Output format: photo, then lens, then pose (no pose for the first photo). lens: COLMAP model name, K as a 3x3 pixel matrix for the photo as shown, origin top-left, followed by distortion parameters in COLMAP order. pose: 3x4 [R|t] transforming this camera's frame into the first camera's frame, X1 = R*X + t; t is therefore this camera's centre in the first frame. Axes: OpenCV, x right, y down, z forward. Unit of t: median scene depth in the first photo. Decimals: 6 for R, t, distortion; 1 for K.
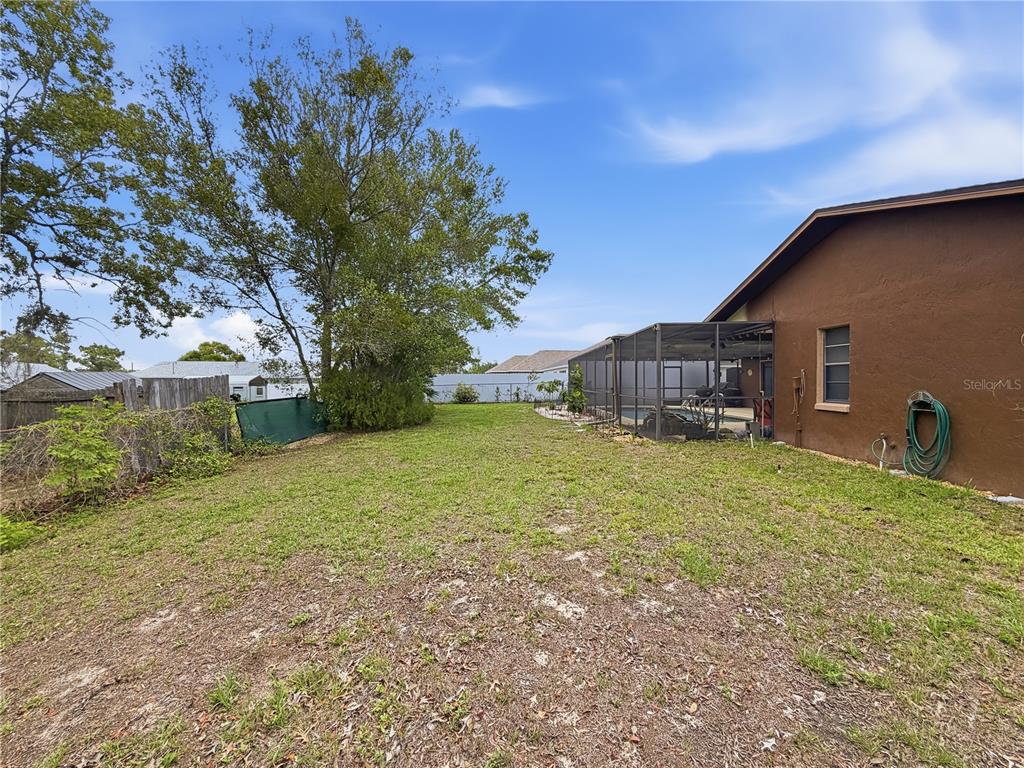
lens RADIAL K [[409.0, 0, 512.3], [0, 409.0, 383.9], [0, 0, 1]] dist [-0.001850, 0.000192]
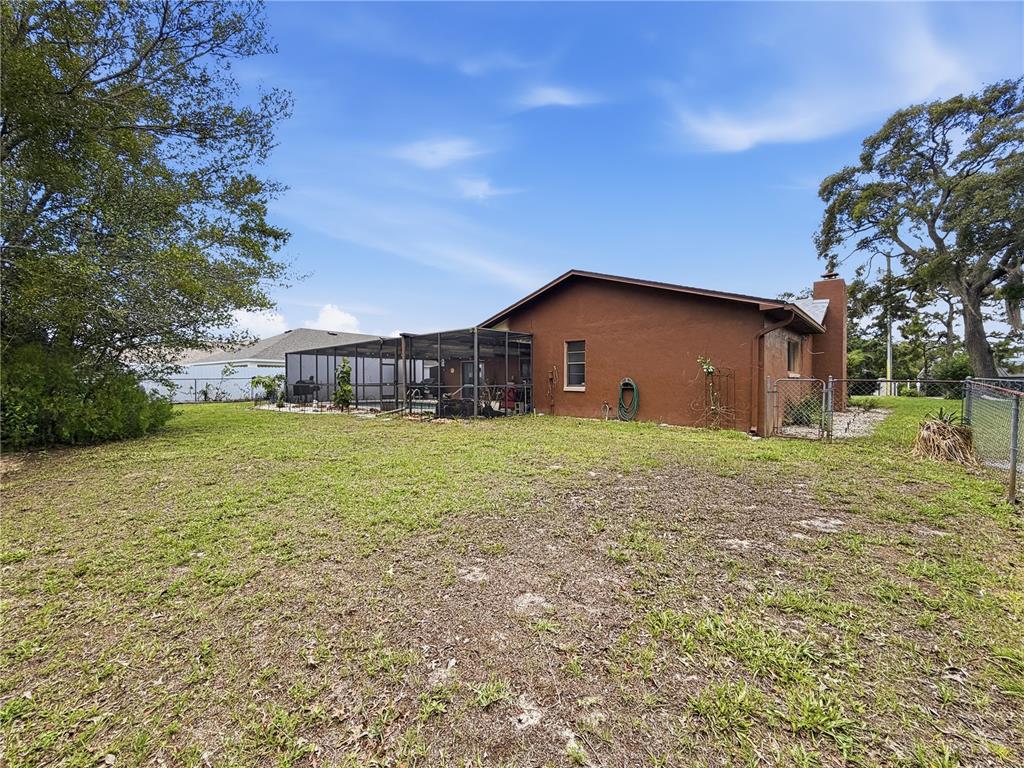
lens RADIAL K [[409.0, 0, 517.8], [0, 409.0, 381.9], [0, 0, 1]] dist [-0.001850, 0.000192]
pose [[0.656000, -0.001357, 0.754759, -0.522609], [0.004024, 0.999990, -0.001701, 0.024543], [-0.754750, 0.004153, 0.656000, 0.066868]]
